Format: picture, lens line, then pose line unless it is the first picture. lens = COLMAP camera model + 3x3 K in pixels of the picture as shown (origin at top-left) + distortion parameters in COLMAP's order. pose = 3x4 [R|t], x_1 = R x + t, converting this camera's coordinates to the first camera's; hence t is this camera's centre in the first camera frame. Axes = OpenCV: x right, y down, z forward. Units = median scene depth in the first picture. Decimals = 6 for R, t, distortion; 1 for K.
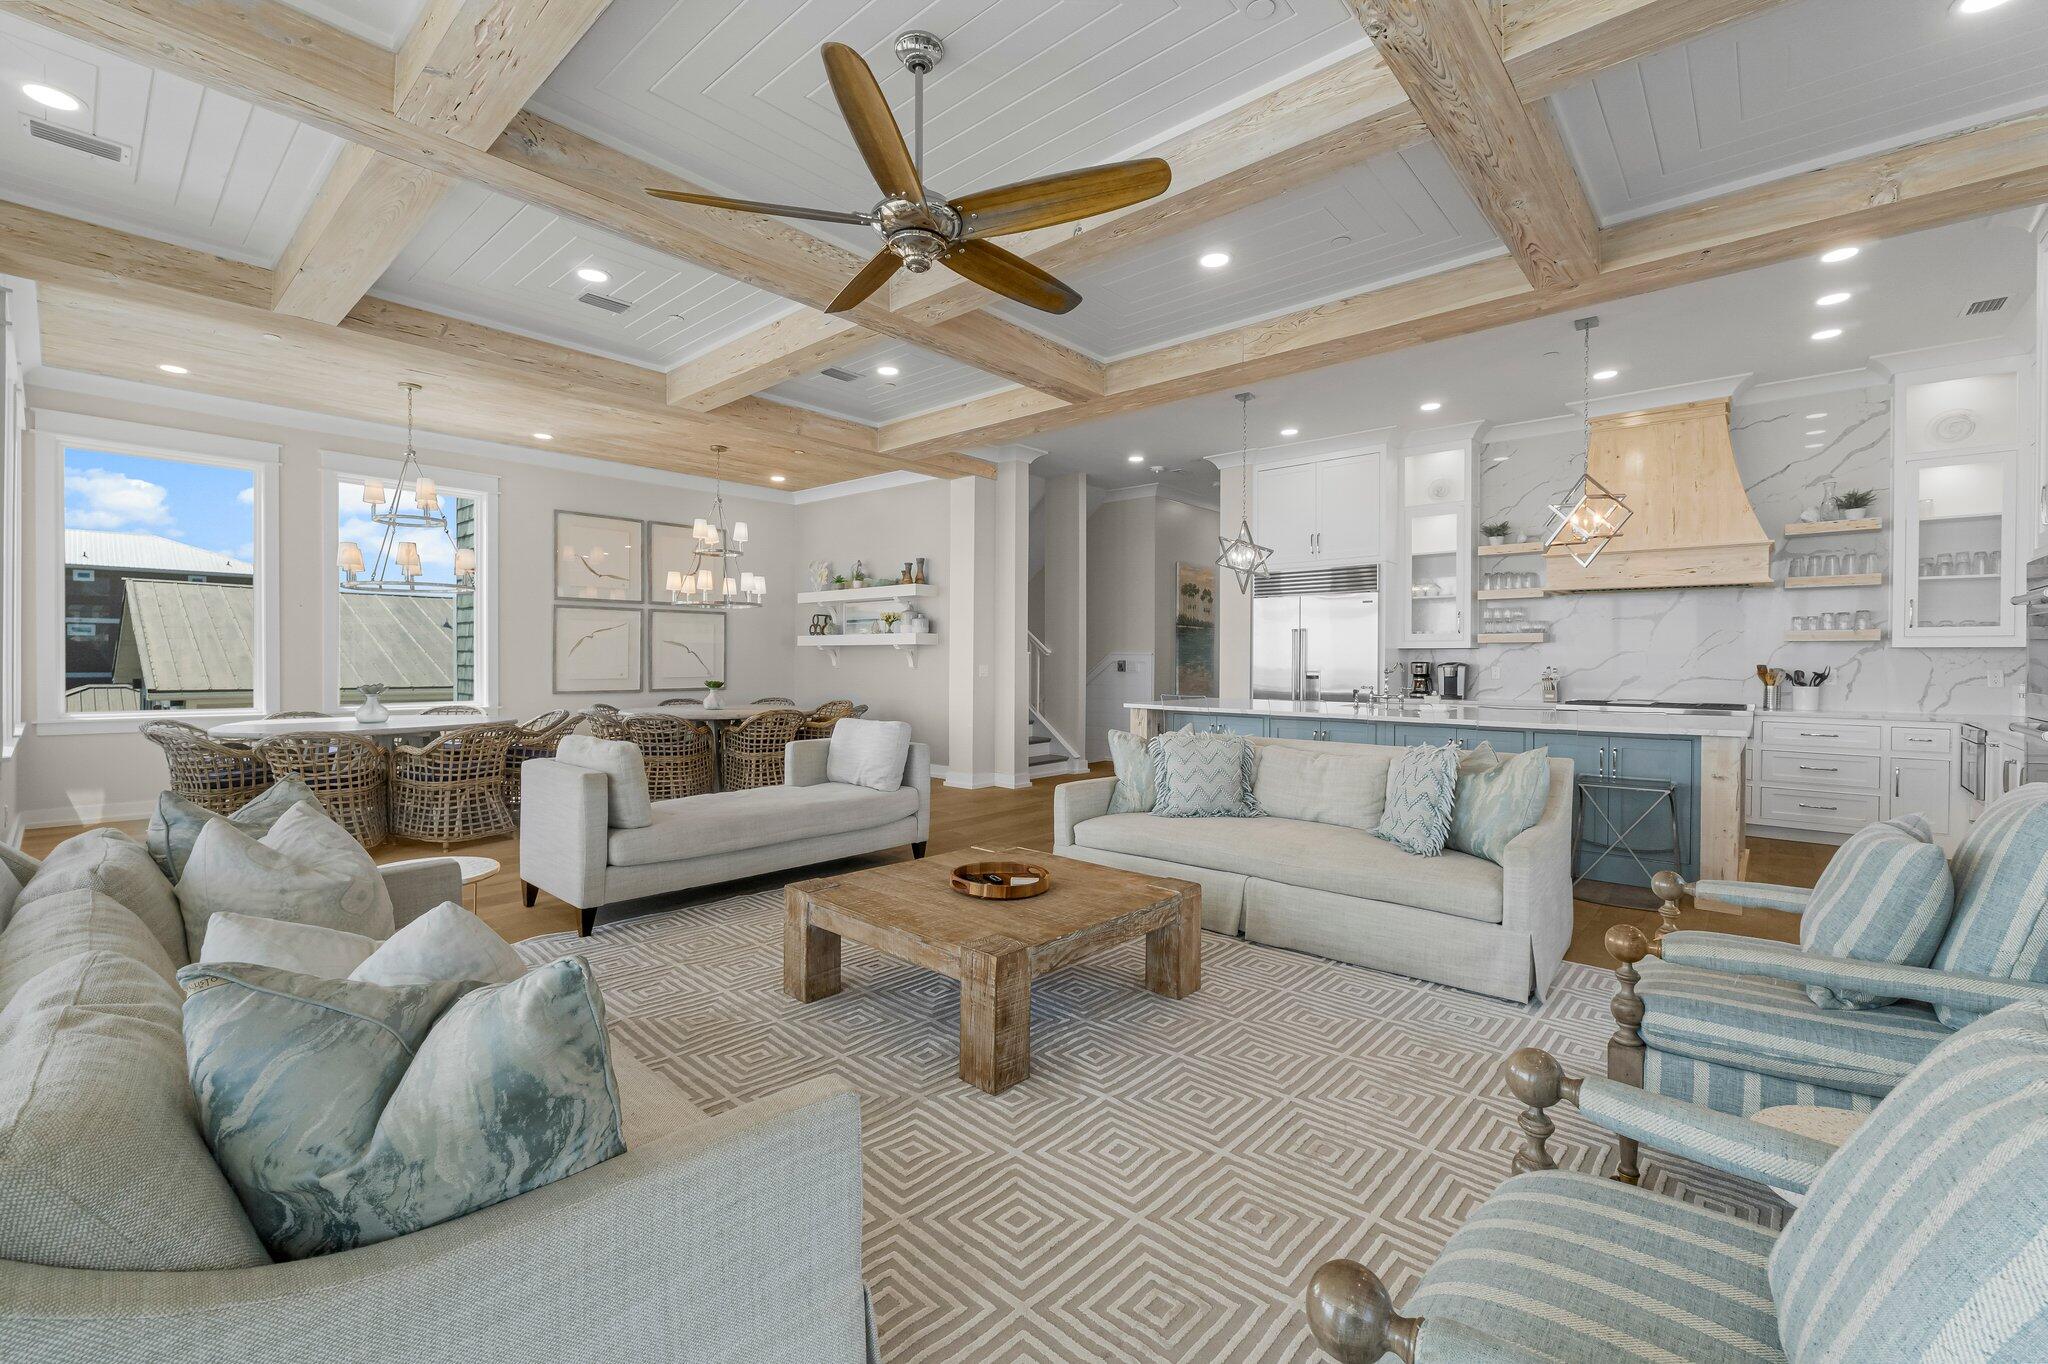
lens RADIAL K [[868.0, 0, 1028.3], [0, 868.0, 678.0], [0, 0, 1]] dist [-0.007449, 0.000647]
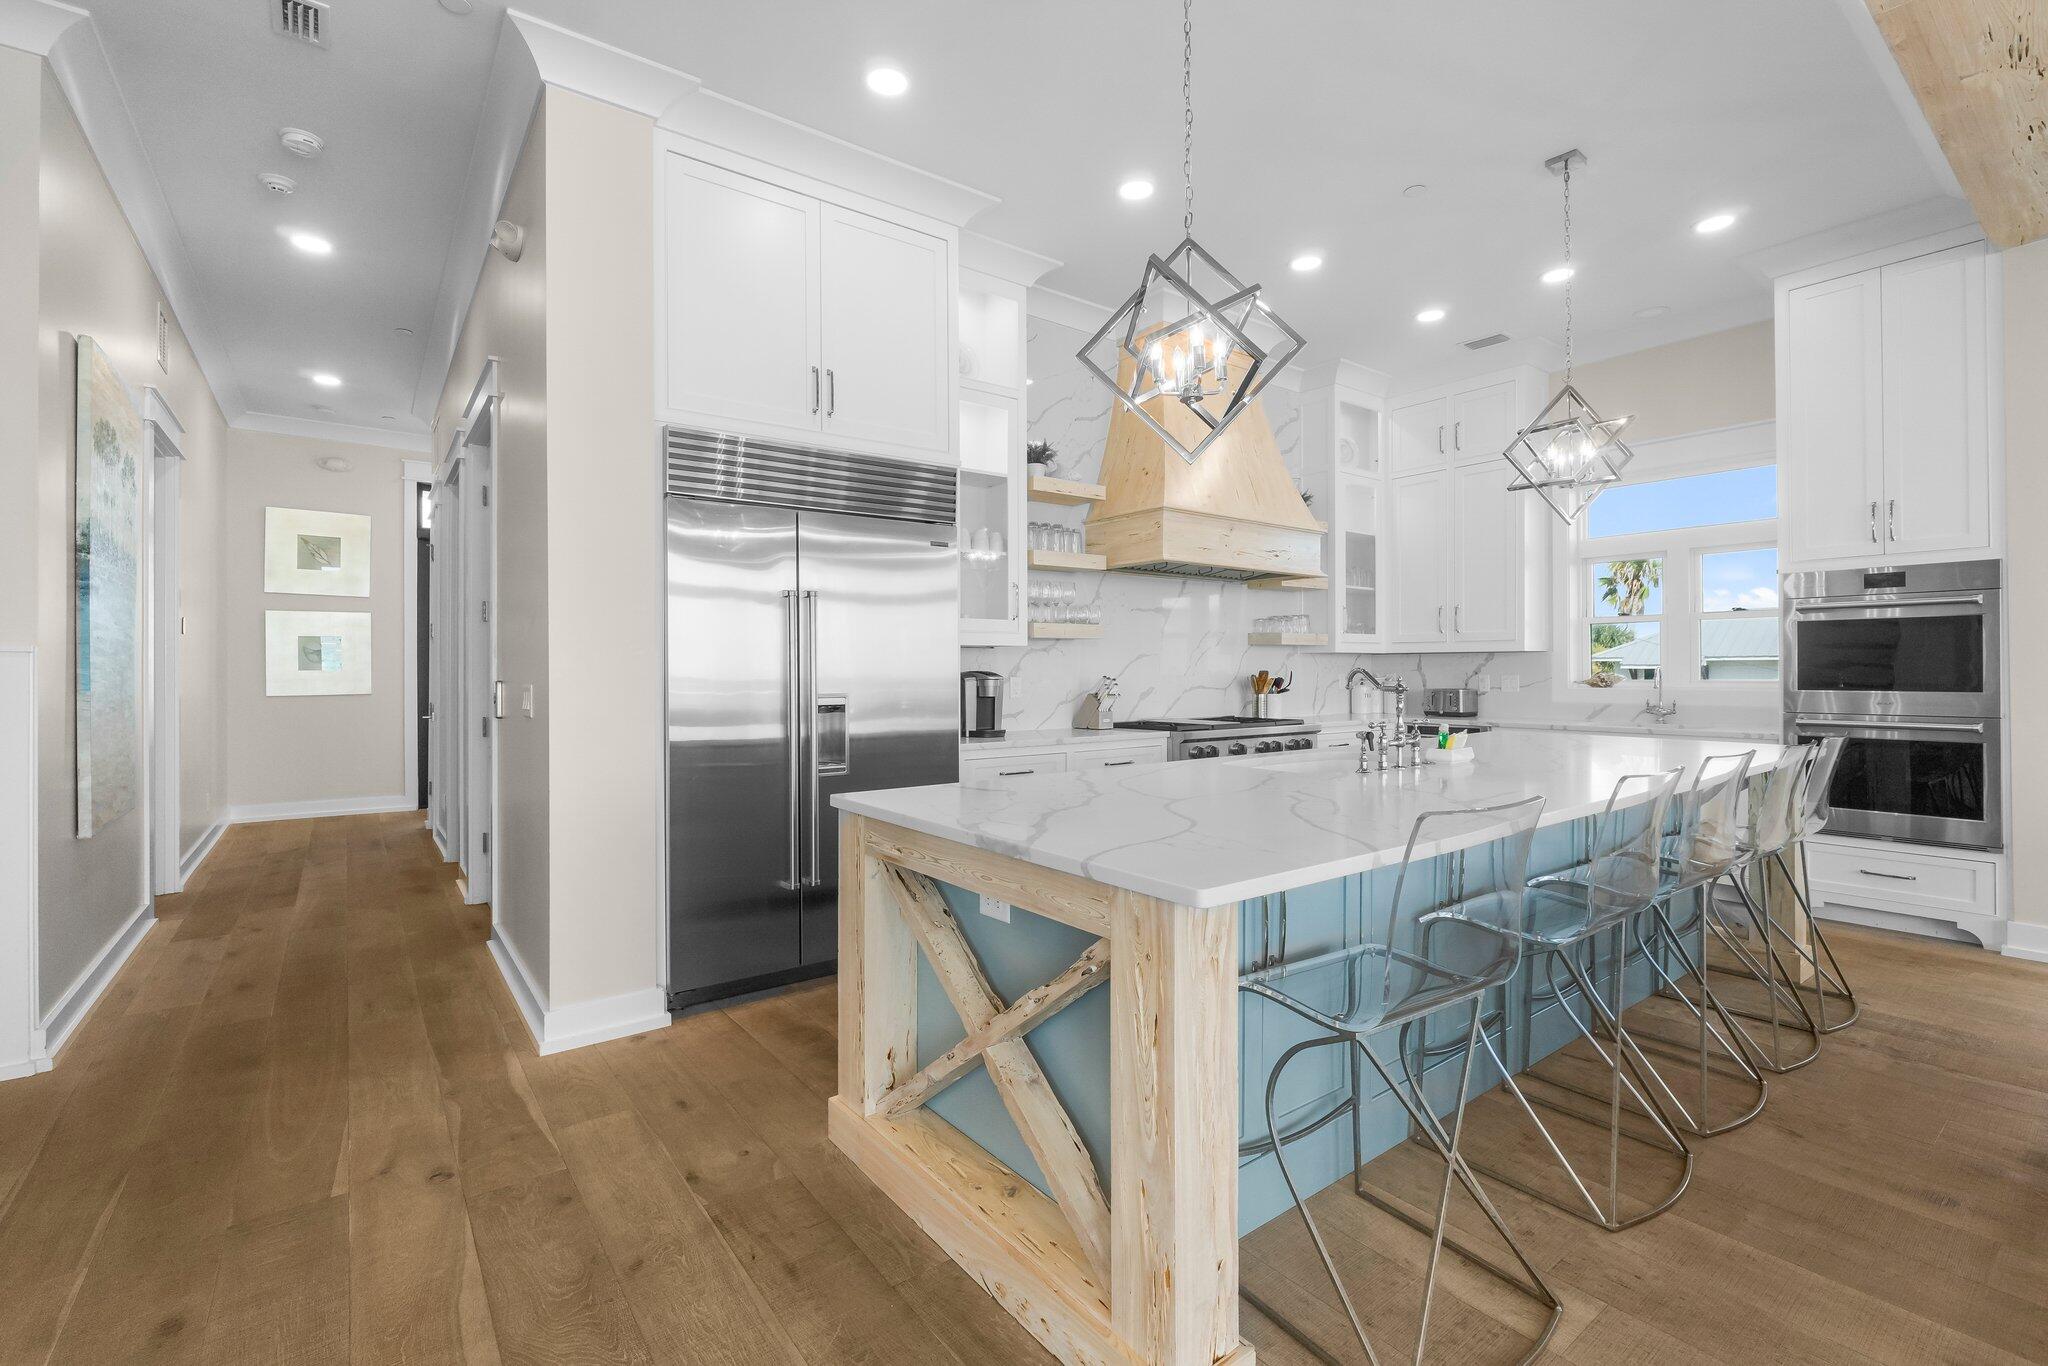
lens RADIAL K [[898.1, 0, 1026.0], [0, 898.1, 675.1], [0, 0, 1]] dist [-0.000465, -0.000043]
pose [[0.182532, -0.009819, 0.983151, -0.089665], [0.018067, 0.999815, 0.006631, -0.019080], [-0.983034, 0.016552, 0.182676, 0.895750]]
